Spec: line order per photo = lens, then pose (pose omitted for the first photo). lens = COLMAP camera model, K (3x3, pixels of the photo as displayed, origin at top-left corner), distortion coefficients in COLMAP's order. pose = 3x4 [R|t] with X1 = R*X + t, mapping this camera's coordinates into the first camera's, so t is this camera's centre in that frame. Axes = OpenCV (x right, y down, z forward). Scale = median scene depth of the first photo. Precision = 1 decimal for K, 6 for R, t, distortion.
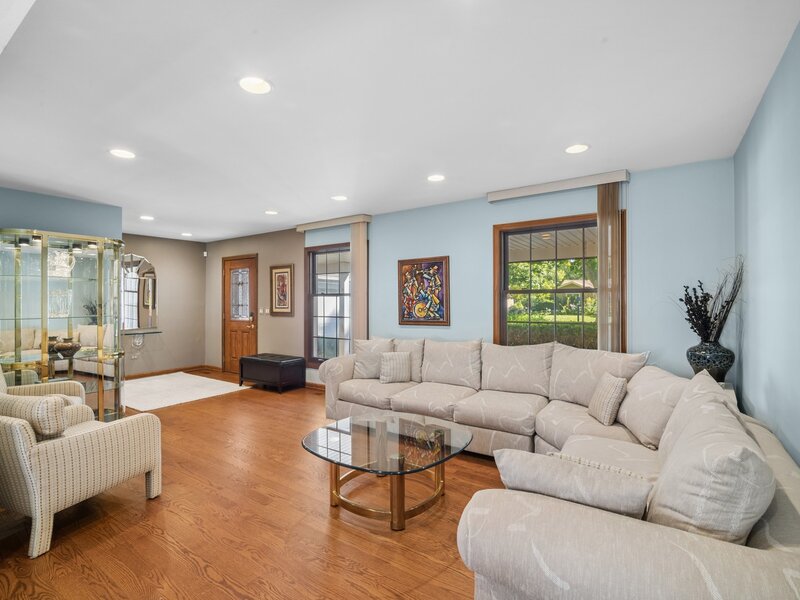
lens RADIAL K [[374.8, 0, 399.5], [0, 374.8, 298.3], [0, 0, 1]] dist [-0.021264, -0.000251]
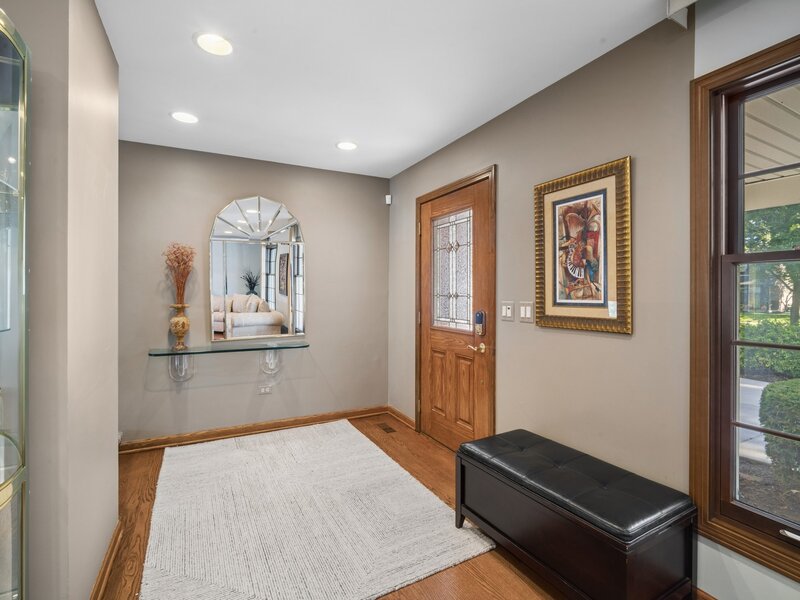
lens RADIAL K [[374.8, 0, 398.9], [0, 374.8, 293.7], [0, 0, 1]] dist [-0.021264, -0.000251]
pose [[0.876610, 0.008345, -0.481129, -0.271933], [-0.003297, 0.999930, 0.011336, 0.011723], [0.481190, -0.008351, 0.876577, 0.586915]]
